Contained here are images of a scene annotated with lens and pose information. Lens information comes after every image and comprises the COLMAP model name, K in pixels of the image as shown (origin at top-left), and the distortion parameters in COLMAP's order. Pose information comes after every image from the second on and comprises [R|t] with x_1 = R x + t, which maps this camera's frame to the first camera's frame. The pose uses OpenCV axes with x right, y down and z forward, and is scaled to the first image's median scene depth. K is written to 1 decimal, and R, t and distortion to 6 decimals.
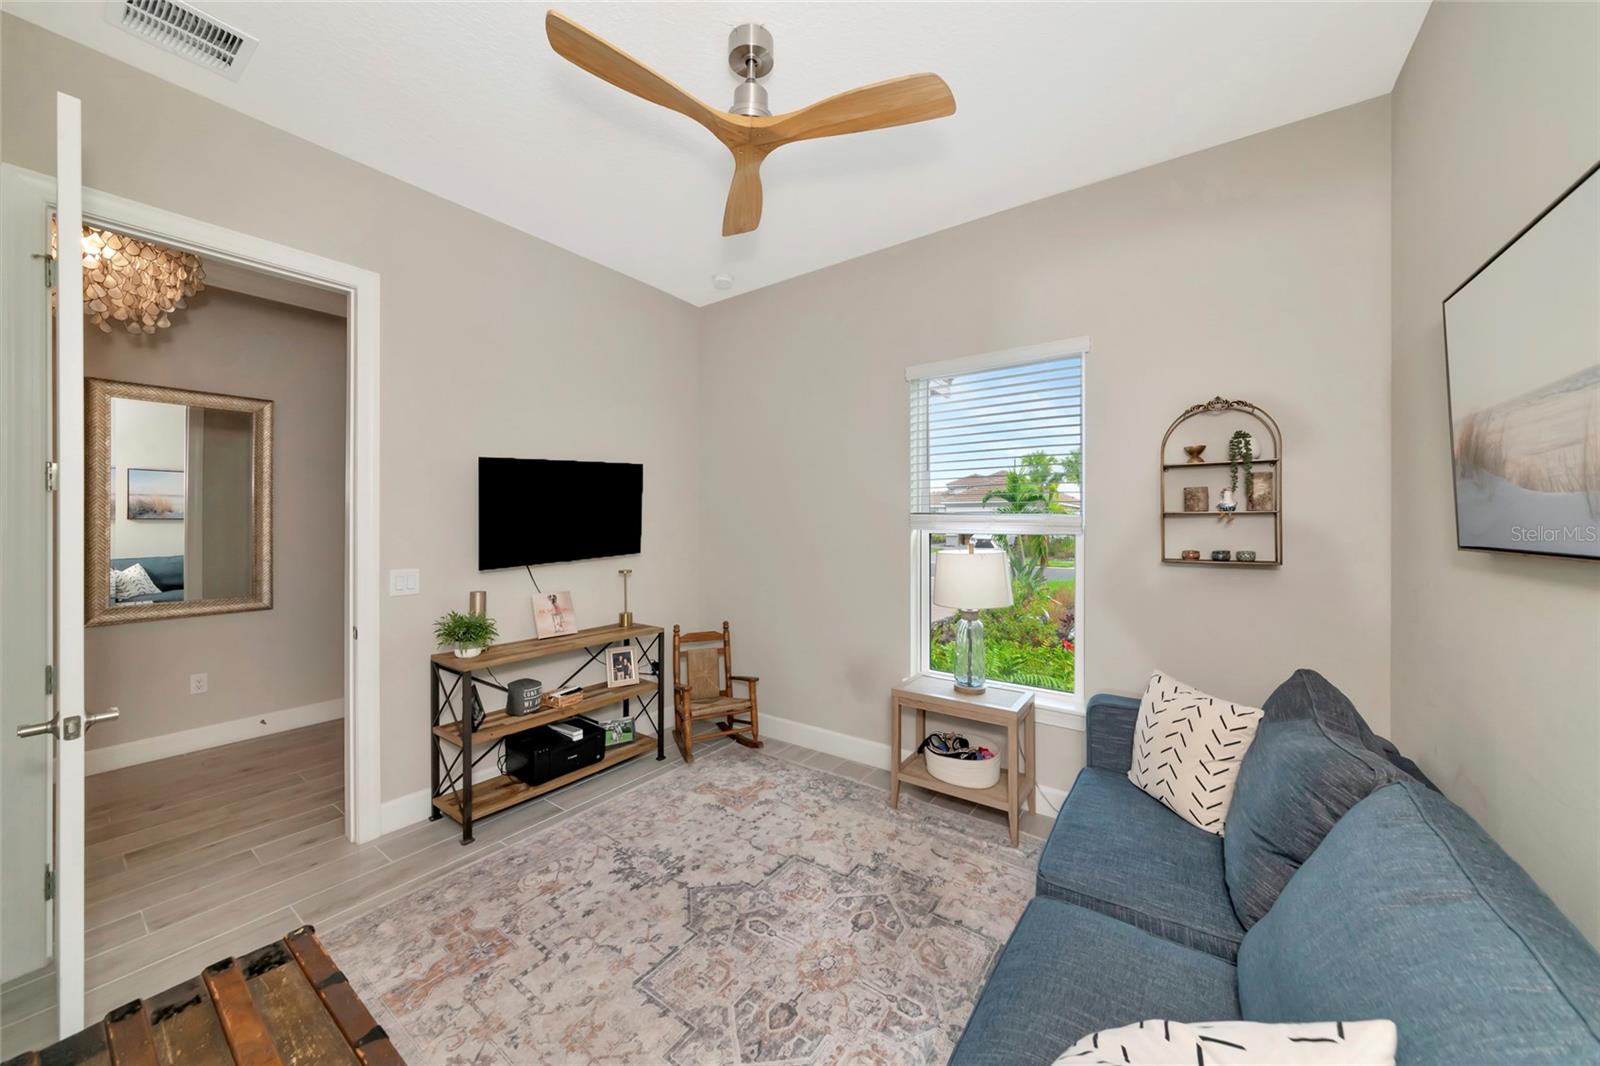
lens RADIAL K [[565.5, 0, 799.2], [0, 565.5, 522.1], [0, 0, 1]] dist [0.000631, -0.000020]
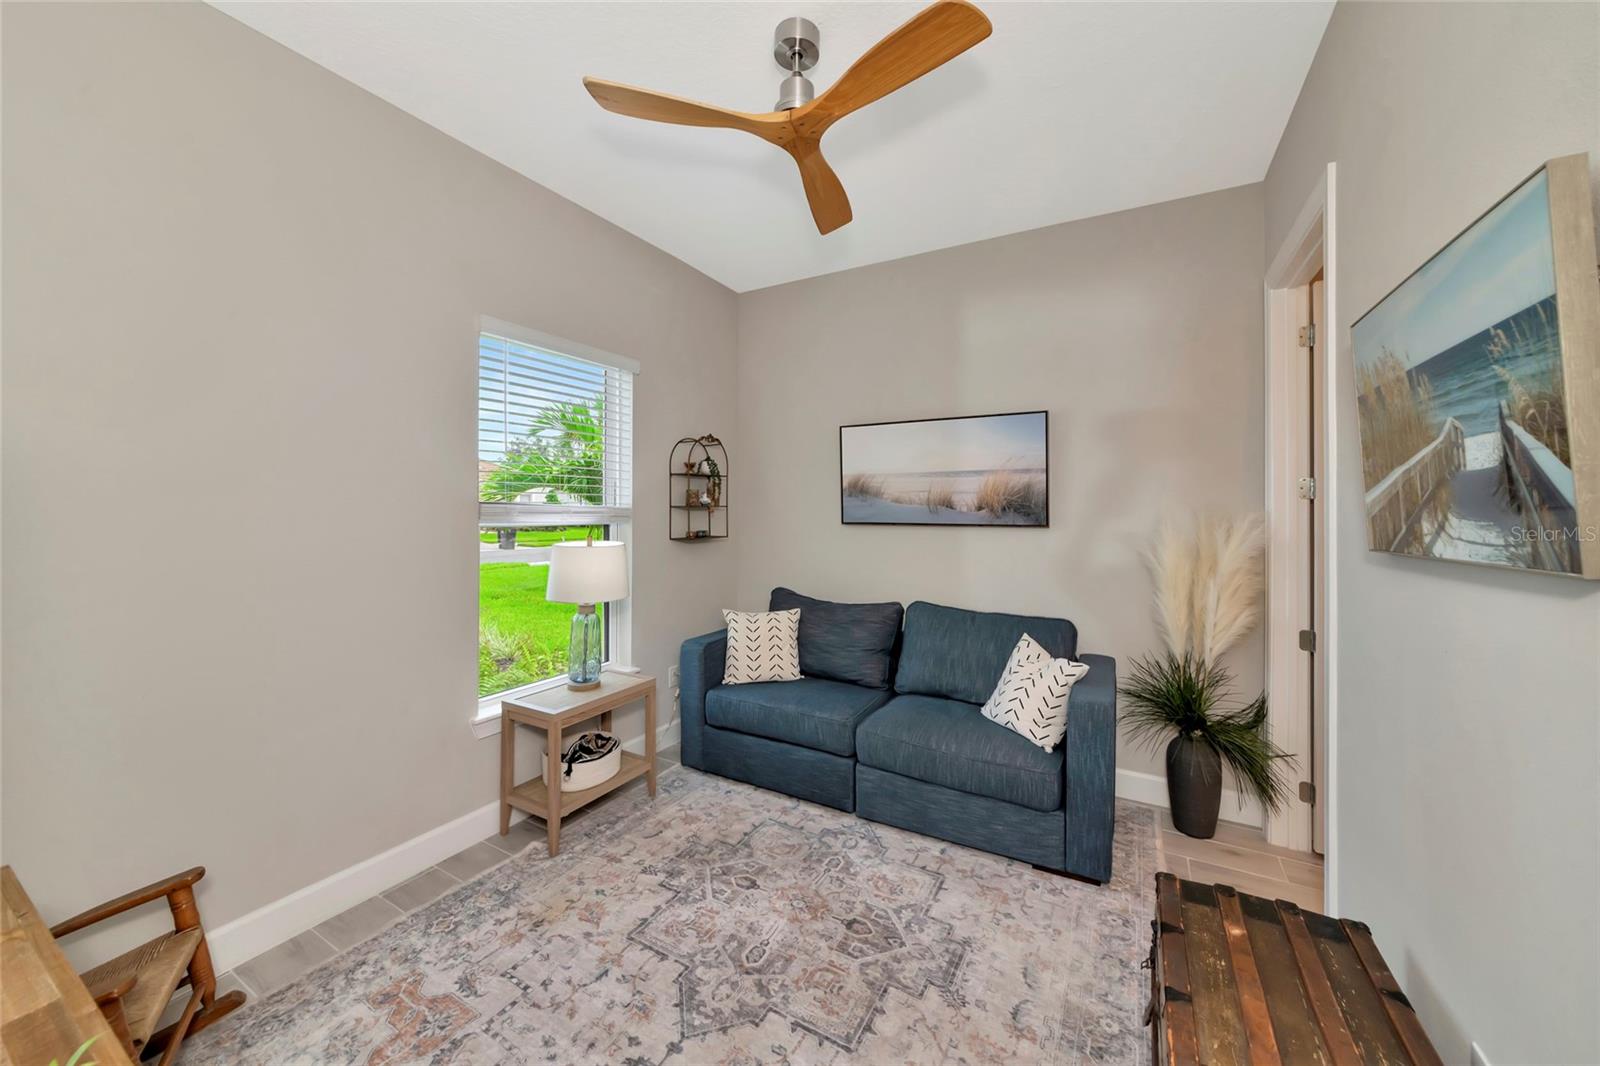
lens RADIAL K [[581.5, 0, 799.7], [0, 581.5, 506.2], [0, 0, 1]] dist [0.001145, 0.000087]
pose [[-0.093873, -0.000238, 0.995584, -0.934342], [-0.004330, 0.999991, -0.000169, -0.019920], [-0.995575, -0.004327, -0.093873, 0.925918]]
